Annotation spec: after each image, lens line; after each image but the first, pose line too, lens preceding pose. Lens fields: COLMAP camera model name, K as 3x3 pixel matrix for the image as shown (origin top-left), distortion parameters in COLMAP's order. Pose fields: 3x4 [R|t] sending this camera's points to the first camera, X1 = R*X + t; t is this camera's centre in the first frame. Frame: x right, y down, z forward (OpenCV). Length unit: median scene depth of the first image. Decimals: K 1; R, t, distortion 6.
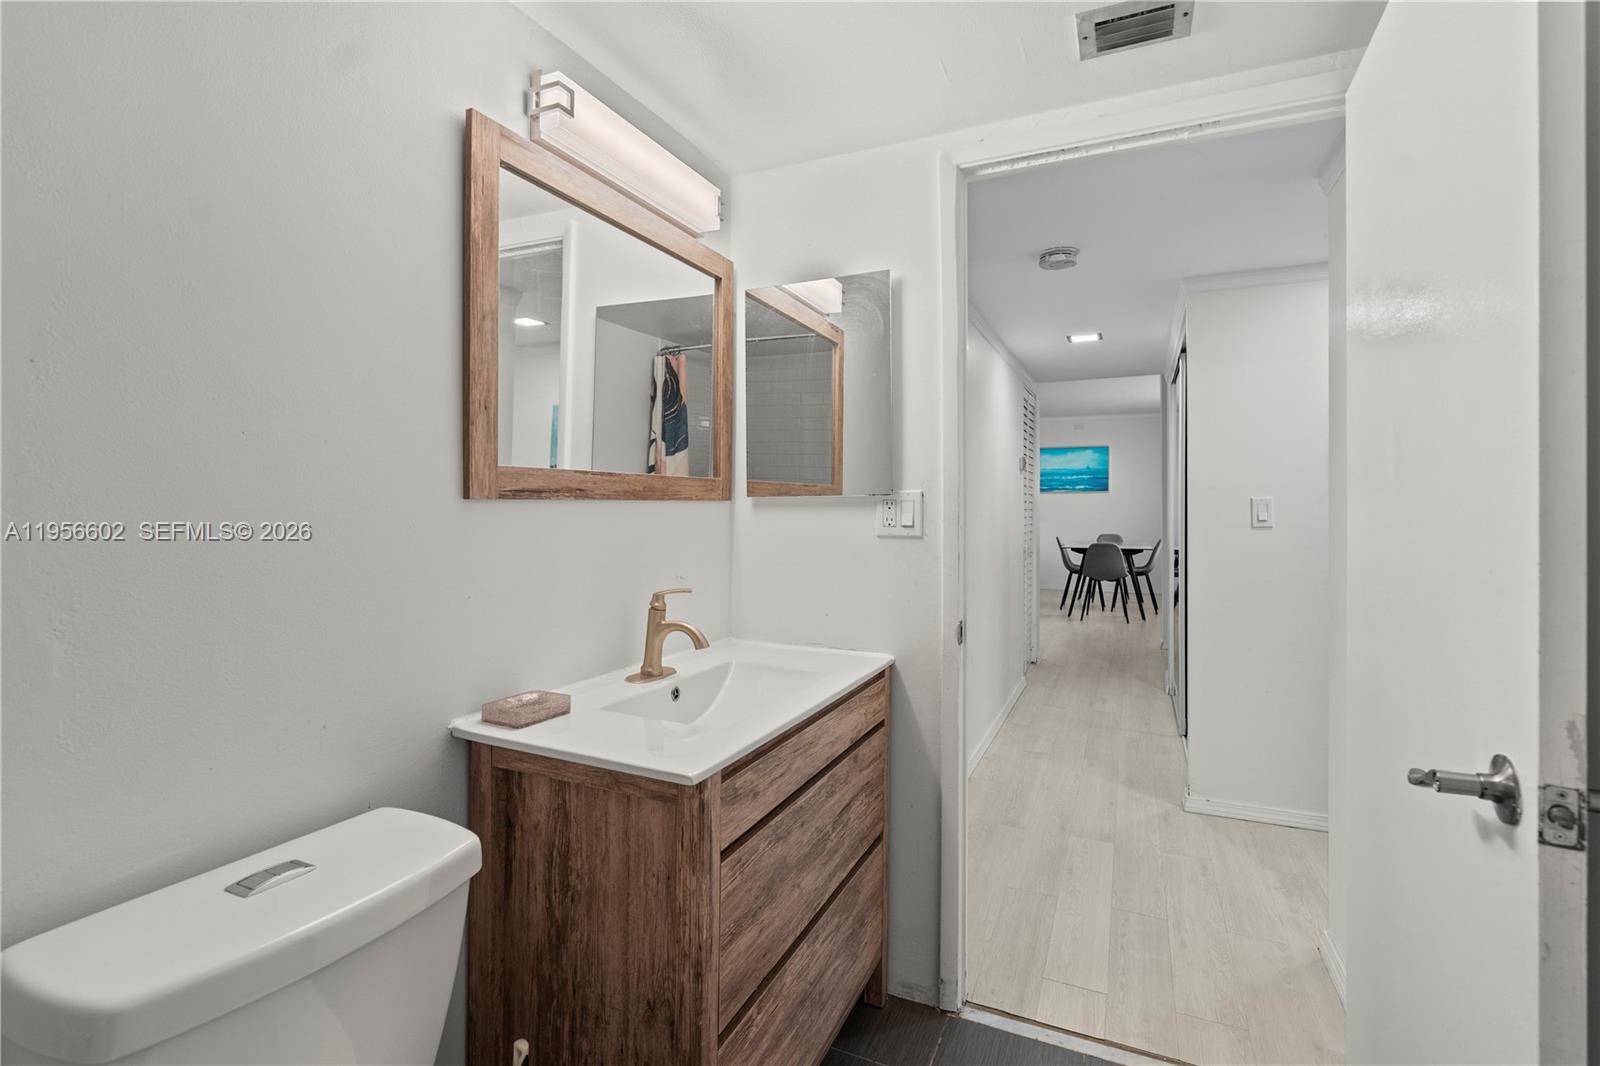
lens RADIAL K [[745.2, 0, 799.3], [0, 745.2, 499.9], [0, 0, 1]] dist [-0.001530, -0.000096]
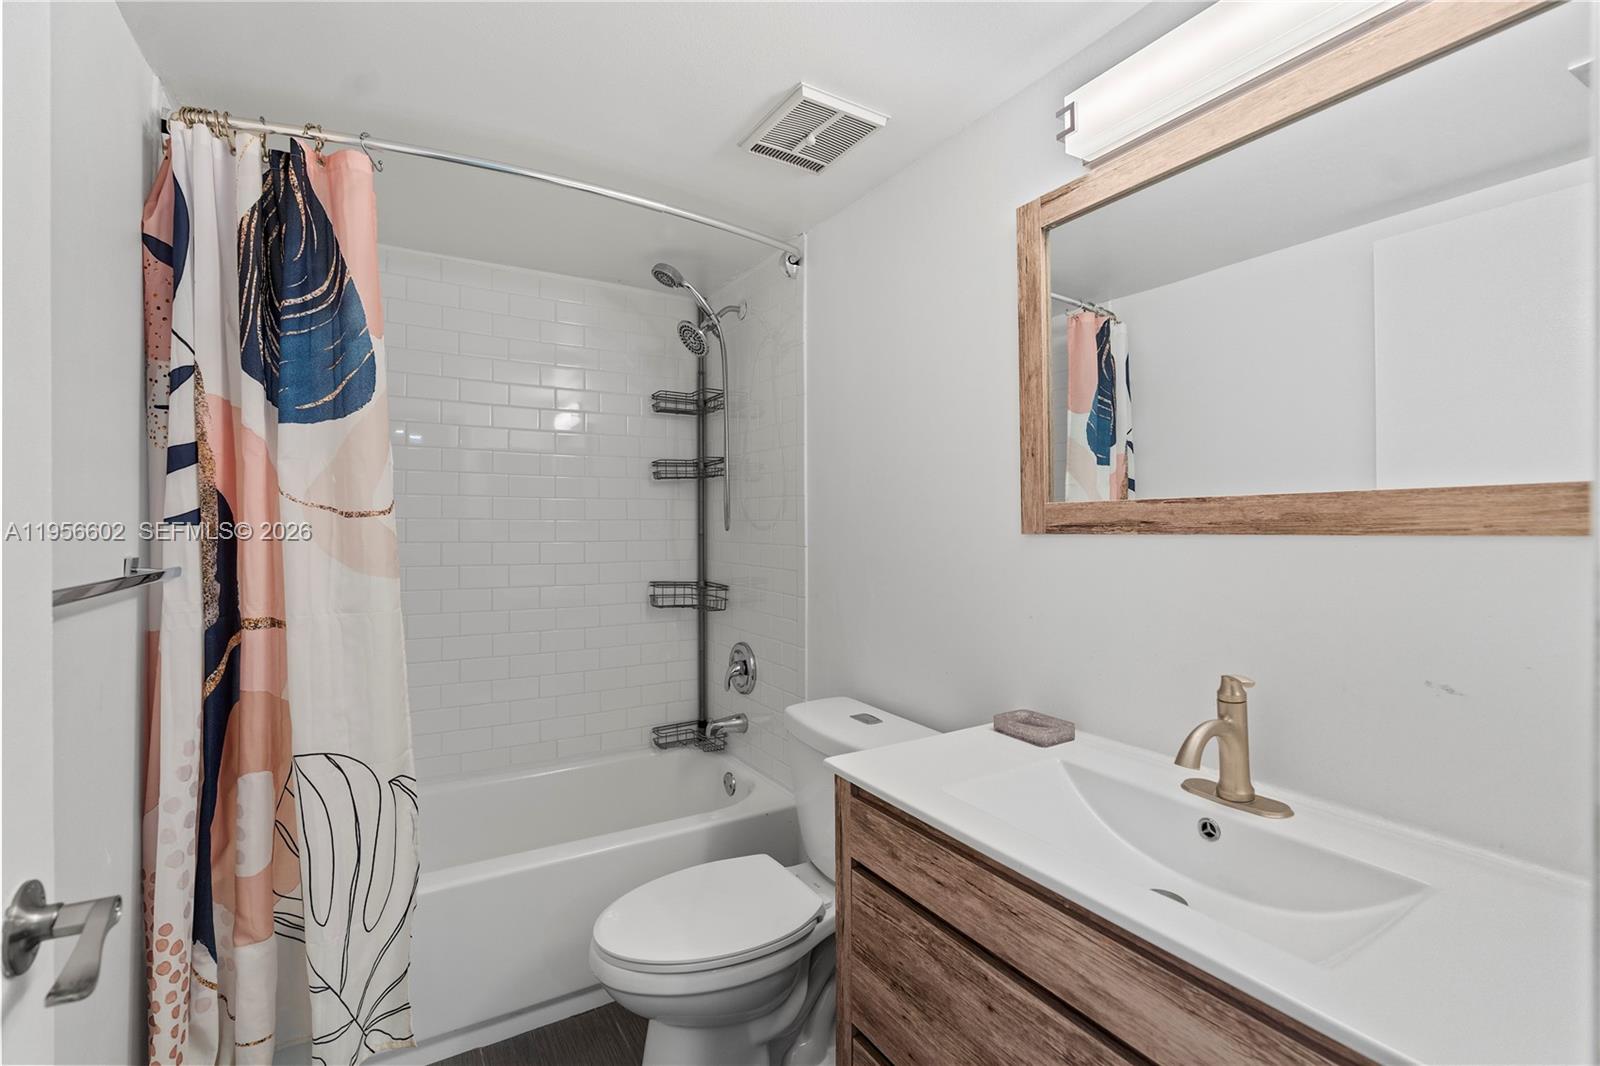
lens RADIAL K [[727.0, 0, 796.1], [0, 727.0, 529.6], [0, 0, 1]] dist [-0.004742, -0.000279]
pose [[-0.566269, -0.001402, -0.824219, 0.658238], [0.005431, 0.999970, -0.005432, -0.003482], [0.824202, -0.007552, -0.566245, 1.234806]]
